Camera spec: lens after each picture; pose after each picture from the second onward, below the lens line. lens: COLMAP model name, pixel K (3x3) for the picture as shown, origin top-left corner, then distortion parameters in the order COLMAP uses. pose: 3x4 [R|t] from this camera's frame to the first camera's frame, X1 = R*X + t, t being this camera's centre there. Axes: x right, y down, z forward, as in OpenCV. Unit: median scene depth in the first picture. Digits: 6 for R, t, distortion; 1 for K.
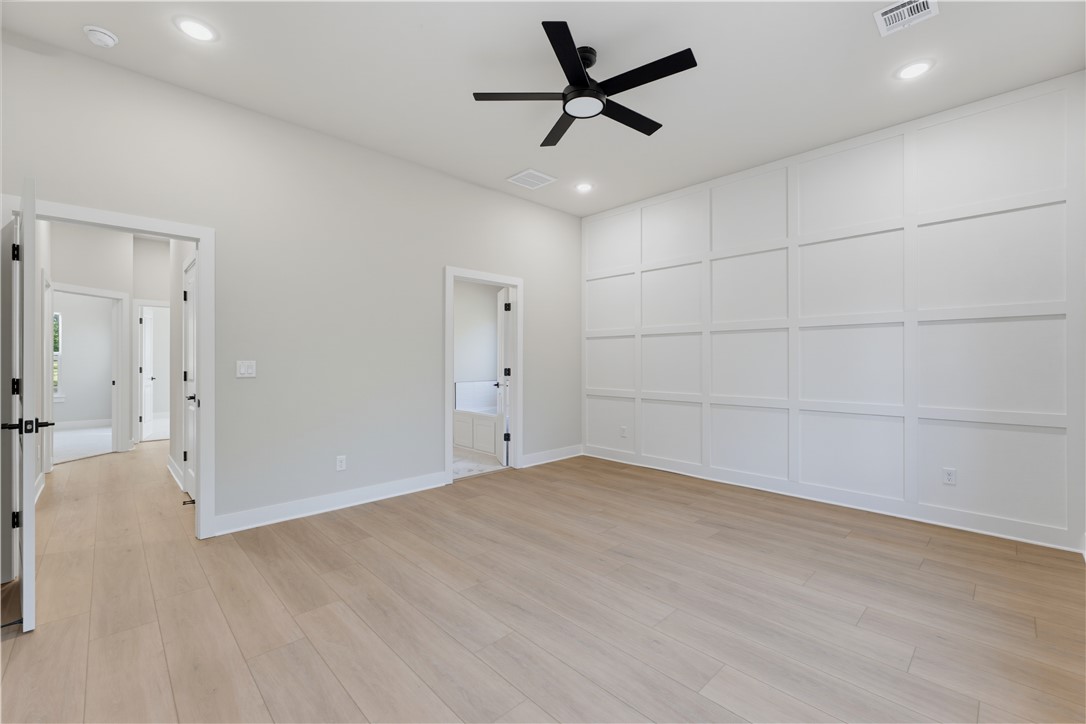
lens RADIAL K [[452.8, 0, 543.0], [0, 452.8, 362.0], [0, 0, 1]] dist [-0.003064, -0.000287]
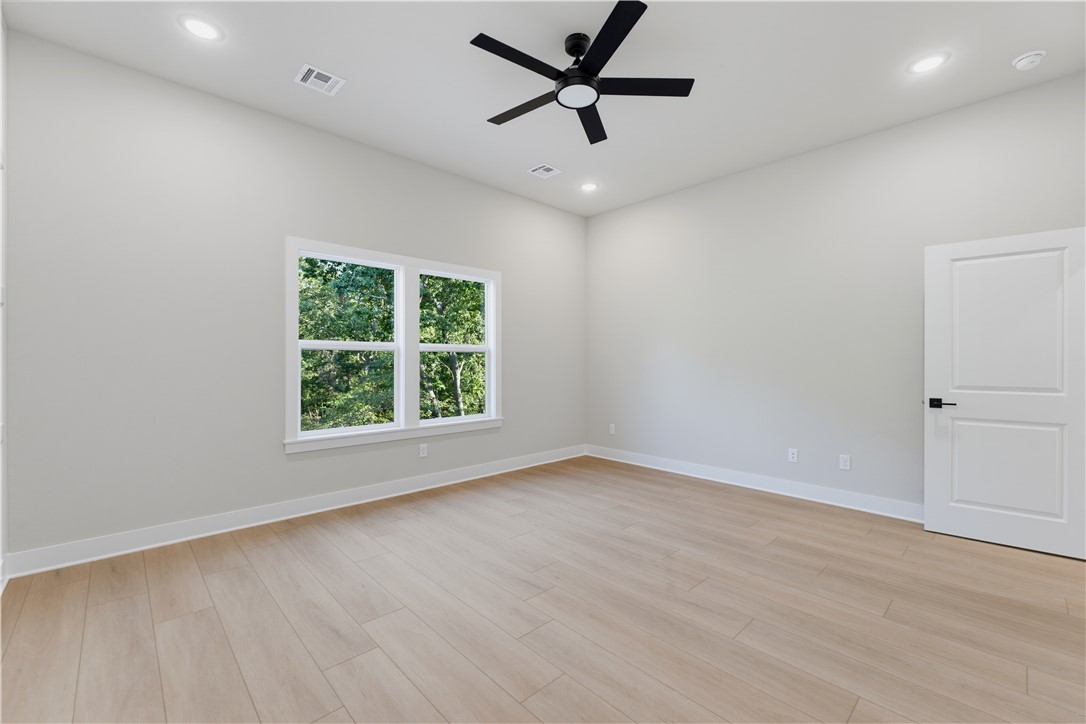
lens RADIAL K [[452.8, 0, 543.0], [0, 452.8, 362.0], [0, 0, 1]] dist [-0.003064, -0.000287]
pose [[-0.999969, -0.001544, 0.007758, 0.129267], [-0.001492, 0.999976, 0.006735, -0.006432], [-0.007768, 0.006723, -0.999947, 1.636106]]
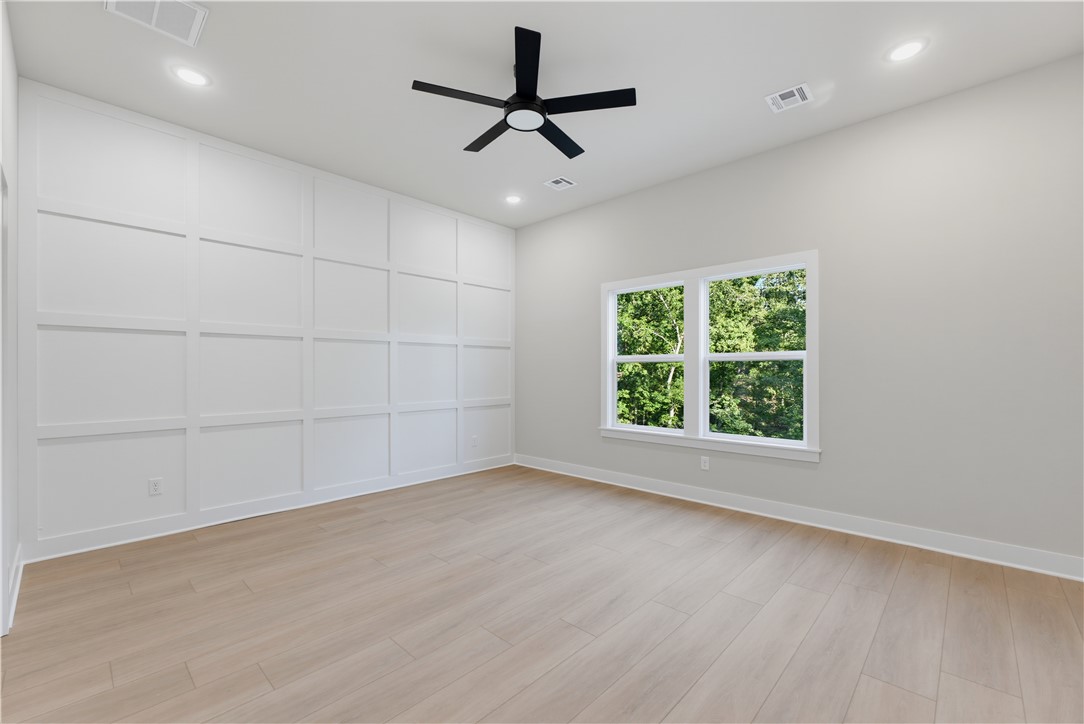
lens RADIAL K [[456.4, 0, 547.5], [0, 456.4, 369.4], [0, 0, 1]] dist [-0.000260, -0.000130]
pose [[-0.049753, 0.001782, 0.998760, -0.778000], [0.002650, 0.999995, -0.001652, -0.003389], [-0.998758, 0.002565, -0.049758, 0.832862]]
